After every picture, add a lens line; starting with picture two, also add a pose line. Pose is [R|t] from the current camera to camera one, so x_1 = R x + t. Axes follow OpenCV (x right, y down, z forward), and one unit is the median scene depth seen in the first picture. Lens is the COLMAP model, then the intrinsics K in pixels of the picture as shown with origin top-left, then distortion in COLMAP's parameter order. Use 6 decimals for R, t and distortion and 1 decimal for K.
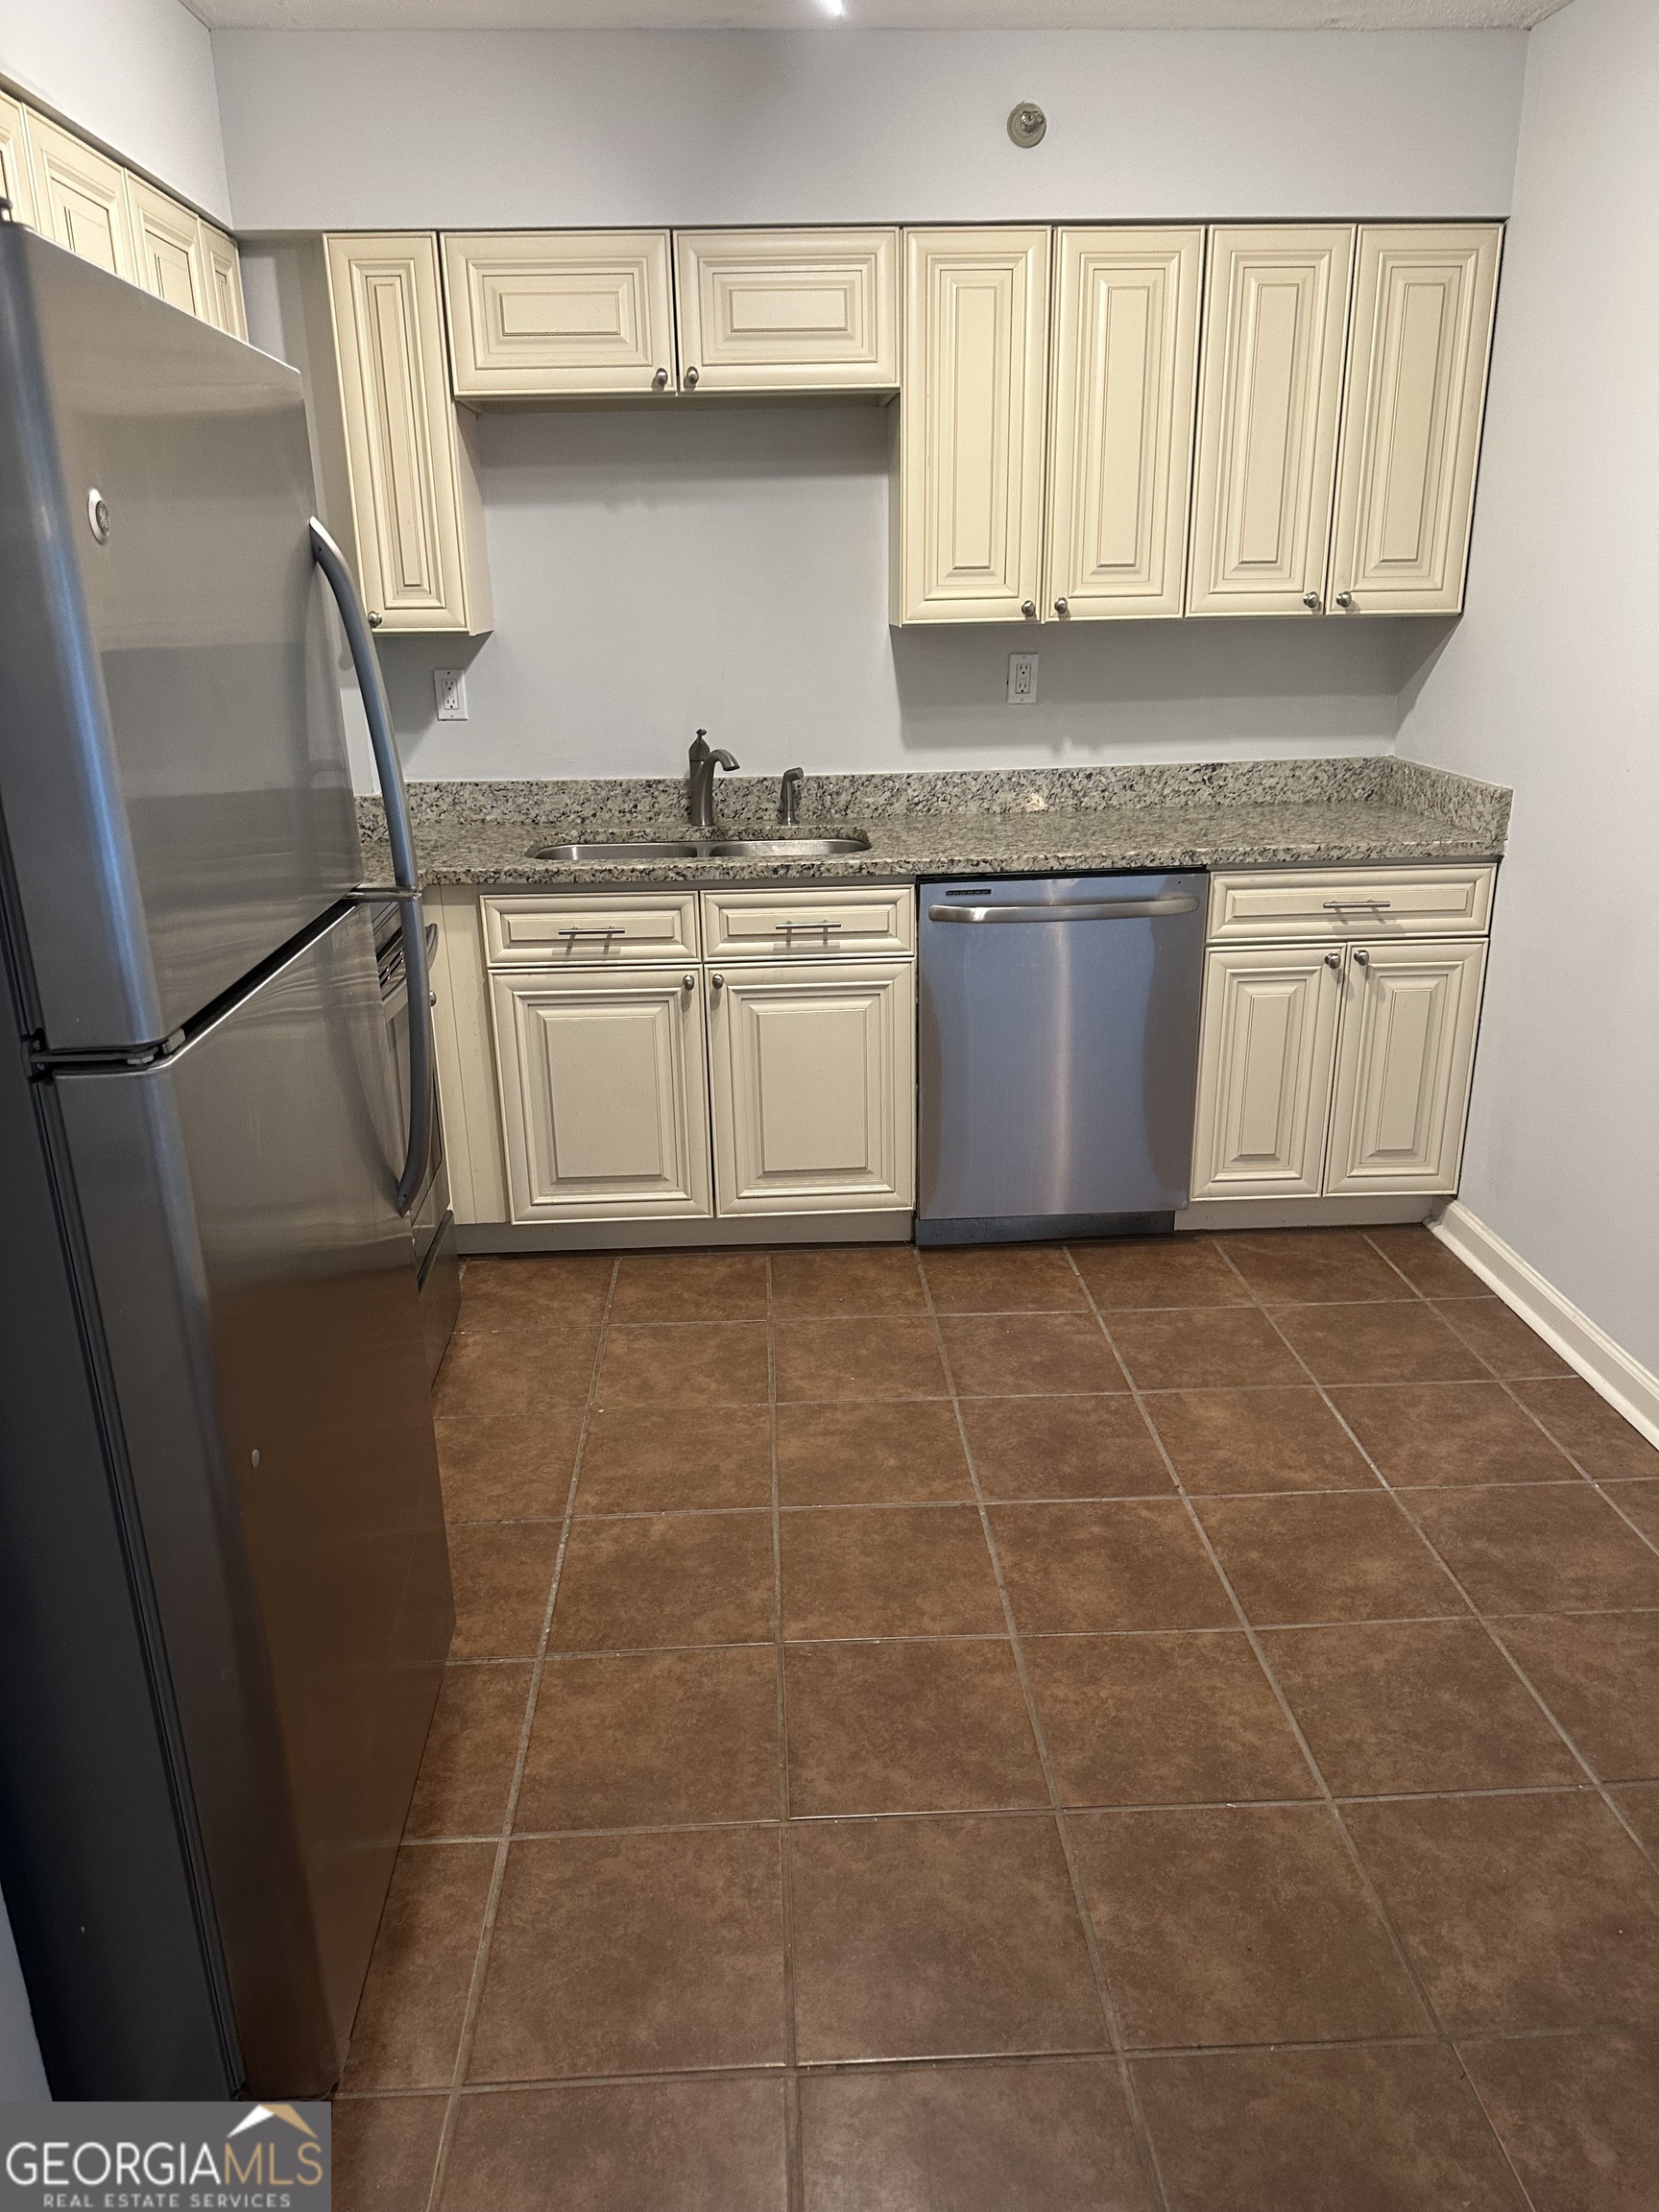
lens RADIAL K [[1551.4, 0, 812.5], [0, 1551.4, 1114.0], [0, 0, 1]] dist [0.060543, -0.069703]
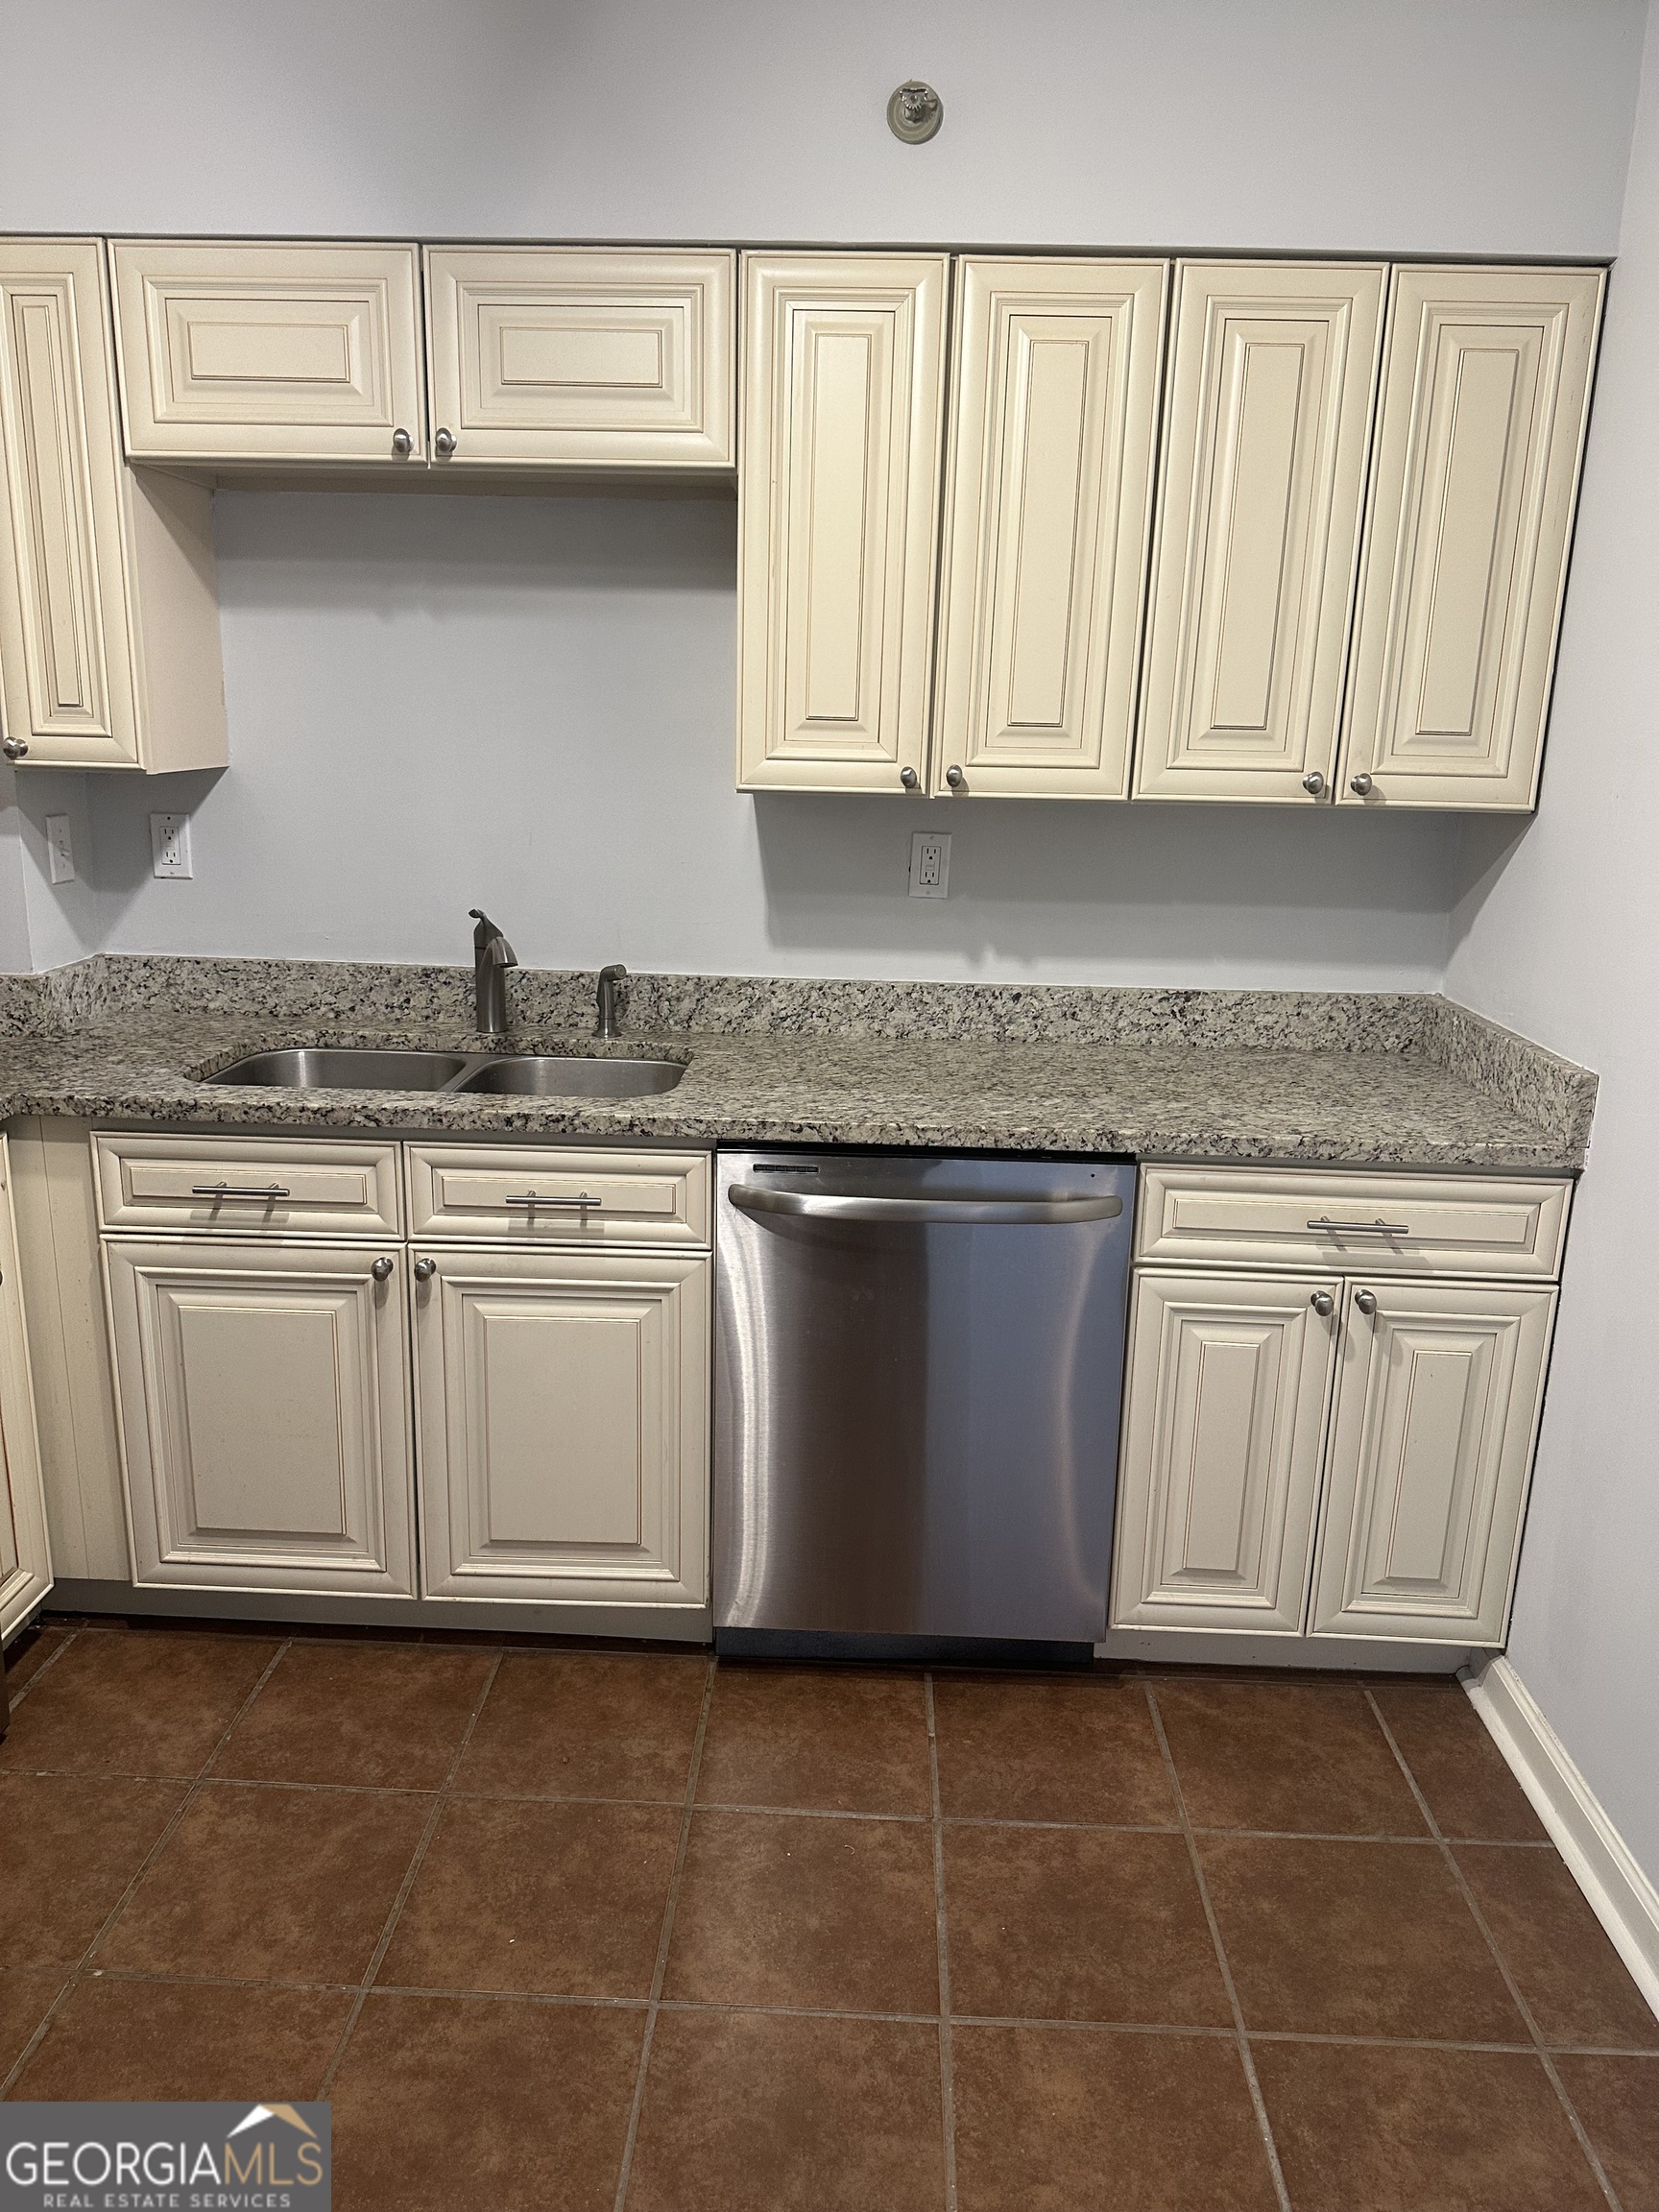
lens RADIAL K [[1551.4, 0, 816.1], [0, 1551.4, 1107.3], [0, 0, 1]] dist [0.060543, -0.069703]
pose [[0.995513, 0.062597, -0.070964, 0.160146], [-0.068147, 0.994567, -0.078689, -0.116374], [0.065652, 0.083172, 0.994370, 0.309109]]
